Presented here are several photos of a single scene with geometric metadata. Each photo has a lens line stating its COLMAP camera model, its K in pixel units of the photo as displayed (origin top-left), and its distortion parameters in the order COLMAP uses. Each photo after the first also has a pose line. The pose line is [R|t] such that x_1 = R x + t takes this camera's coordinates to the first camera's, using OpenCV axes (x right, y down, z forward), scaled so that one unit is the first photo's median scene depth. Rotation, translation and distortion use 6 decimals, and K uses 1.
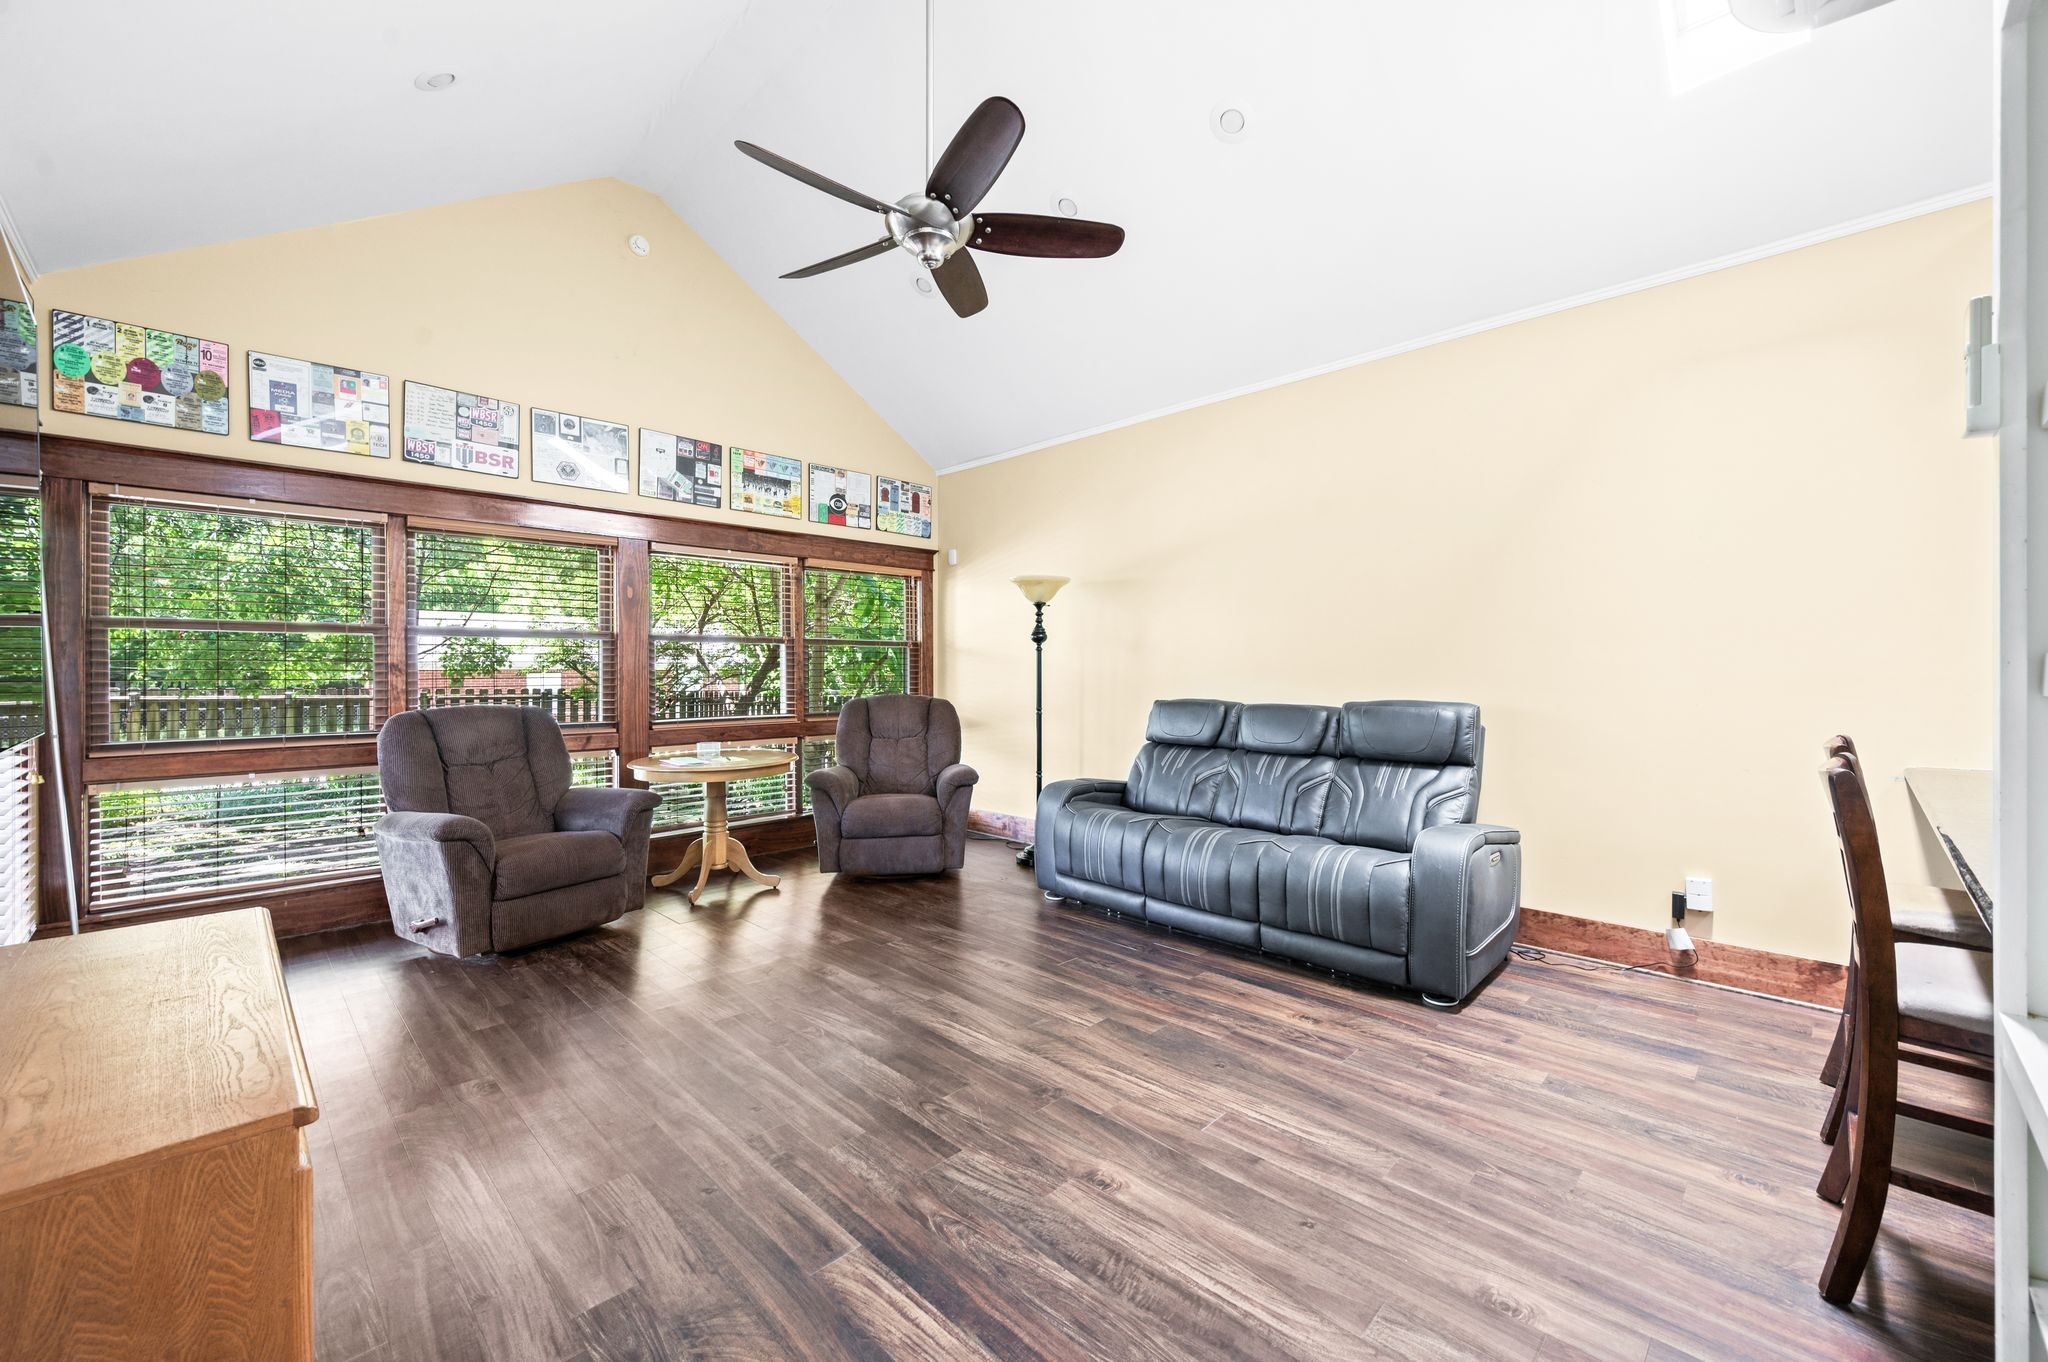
lens RADIAL K [[835.1, 0, 1013.0], [0, 835.1, 672.6], [0, 0, 1]] dist [0.002447, 0.000174]
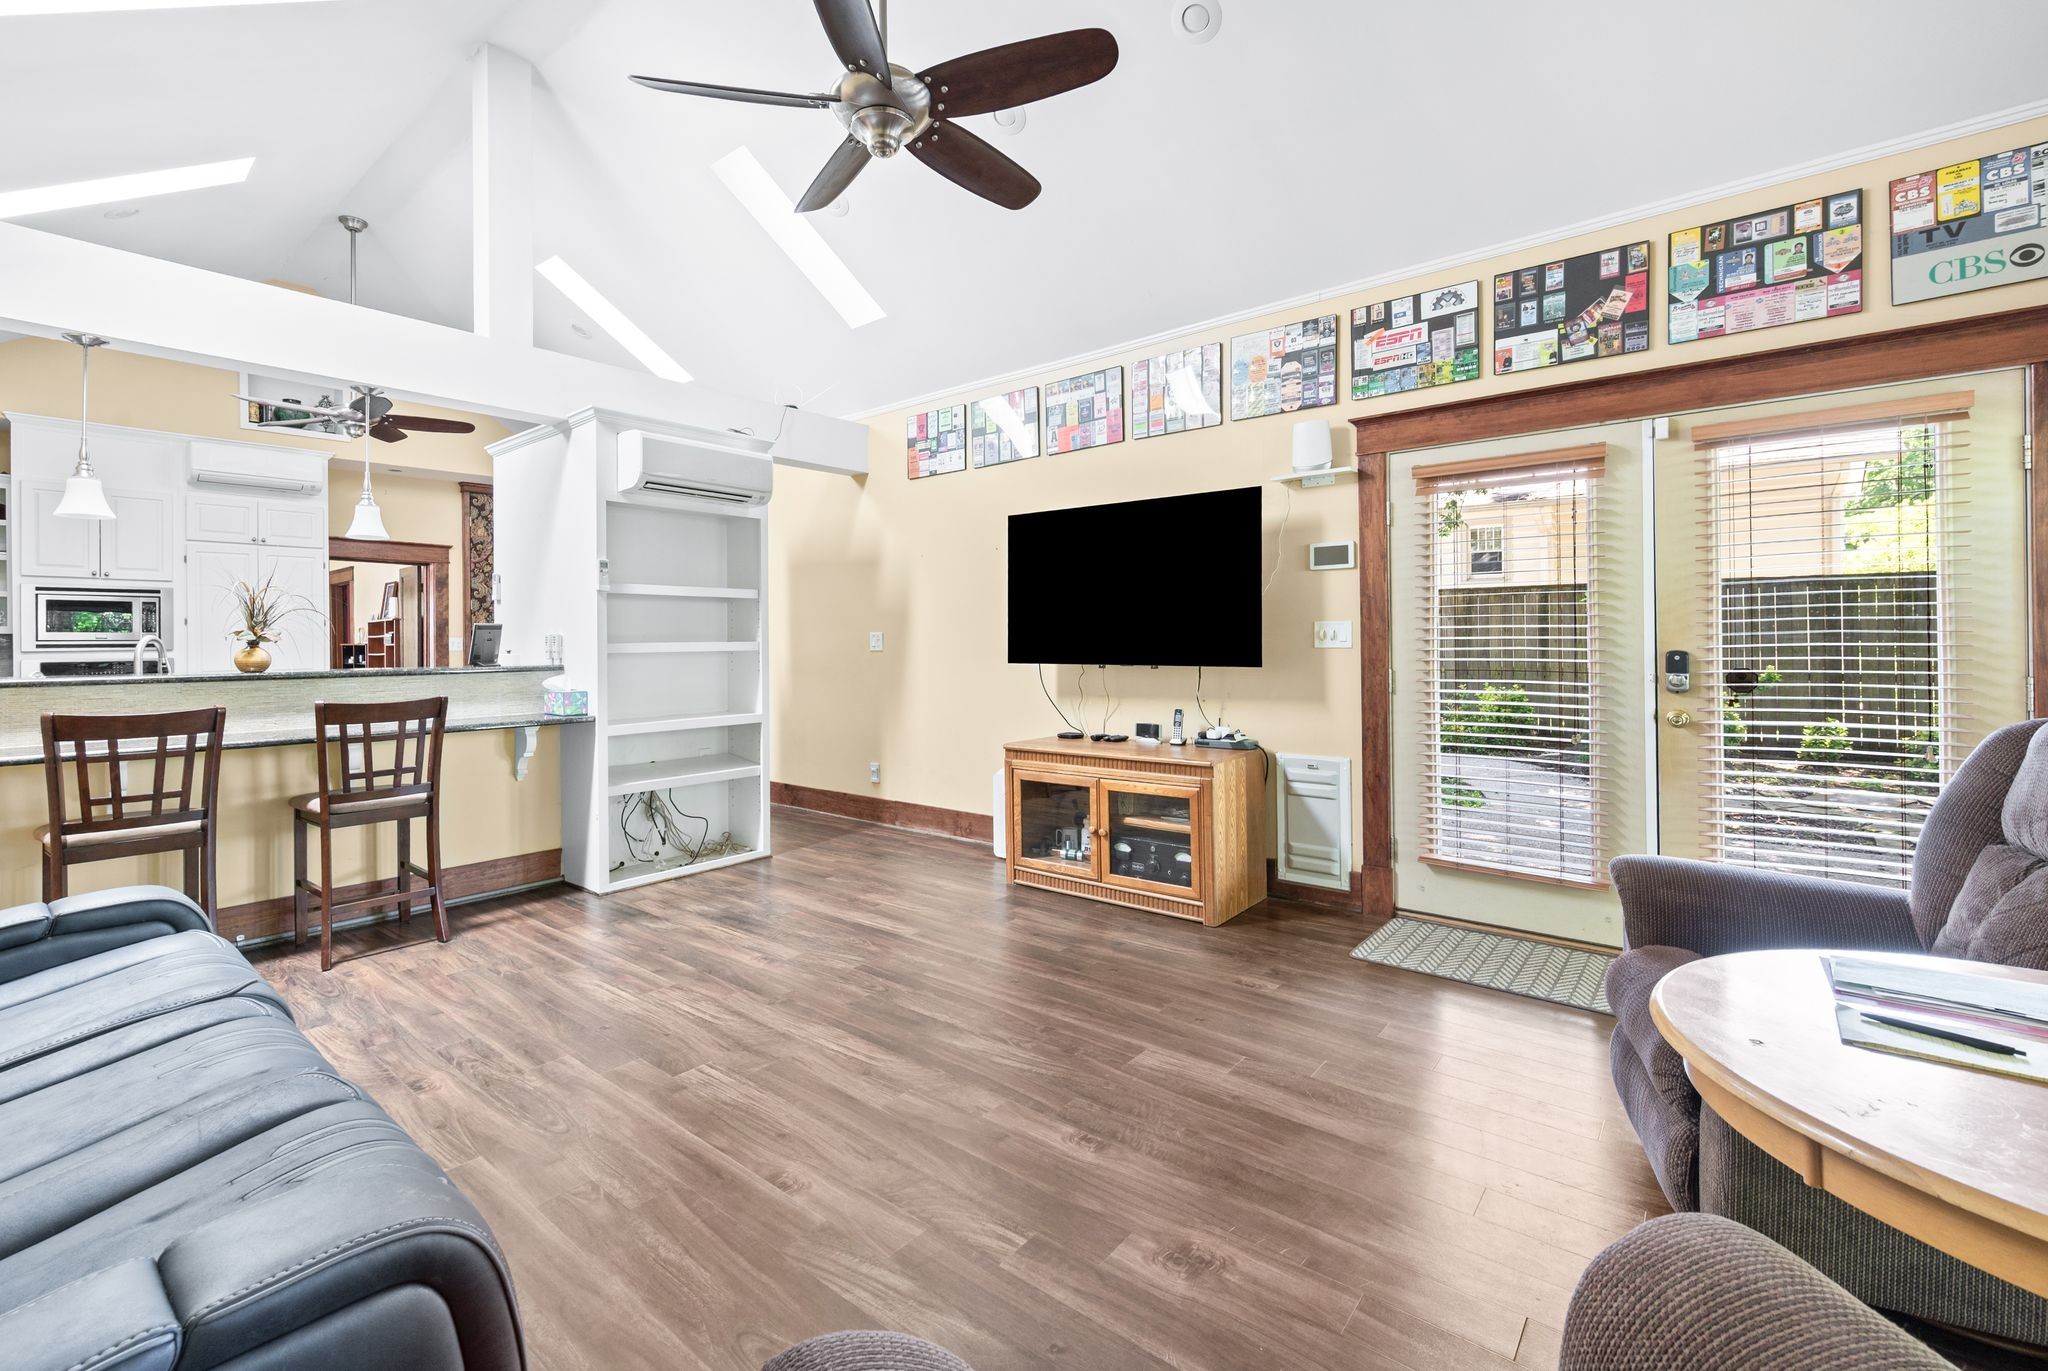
lens RADIAL K [[858.2, 0, 981.0], [0, 858.2, 638.6], [0, 0, 1]] dist [-0.001684, -0.000013]
pose [[-0.995309, 0.014847, -0.095600, -0.110344], [0.015064, 0.999885, -0.001549, -0.004417], [0.095567, -0.002981, -0.995419, 1.868347]]
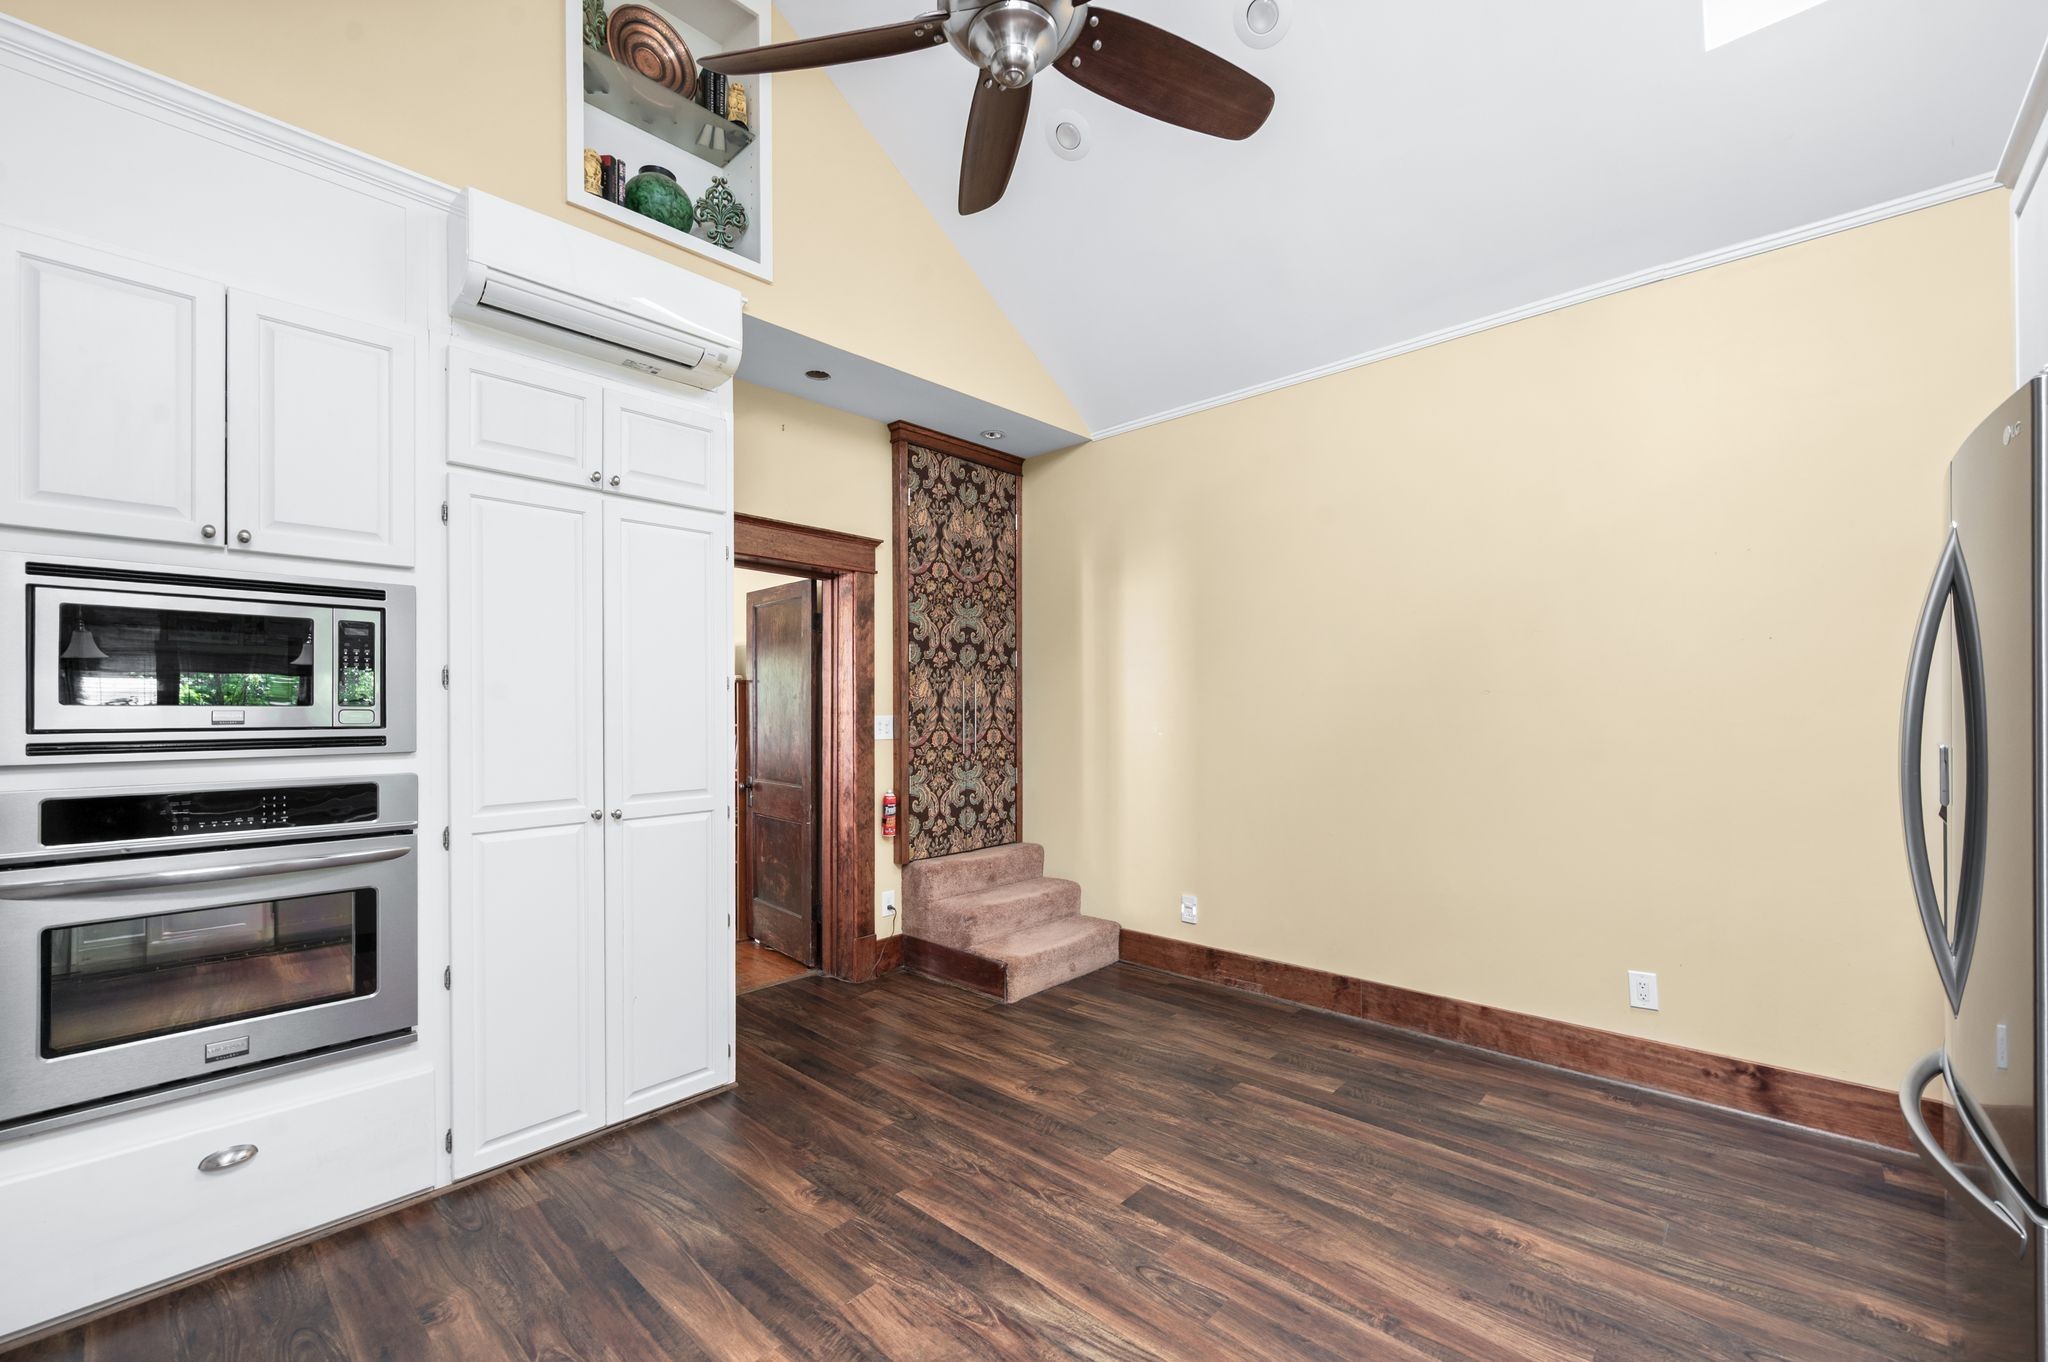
lens RADIAL K [[835.1, 0, 1024.6], [0, 835.1, 704.4], [0, 0, 1]] dist [0.002447, 0.000174]
pose [[-0.999722, 0.011128, -0.020793, 1.168724], [0.011318, 0.999895, -0.009068, -0.040911], [0.020690, -0.009301, -0.999743, 0.304786]]
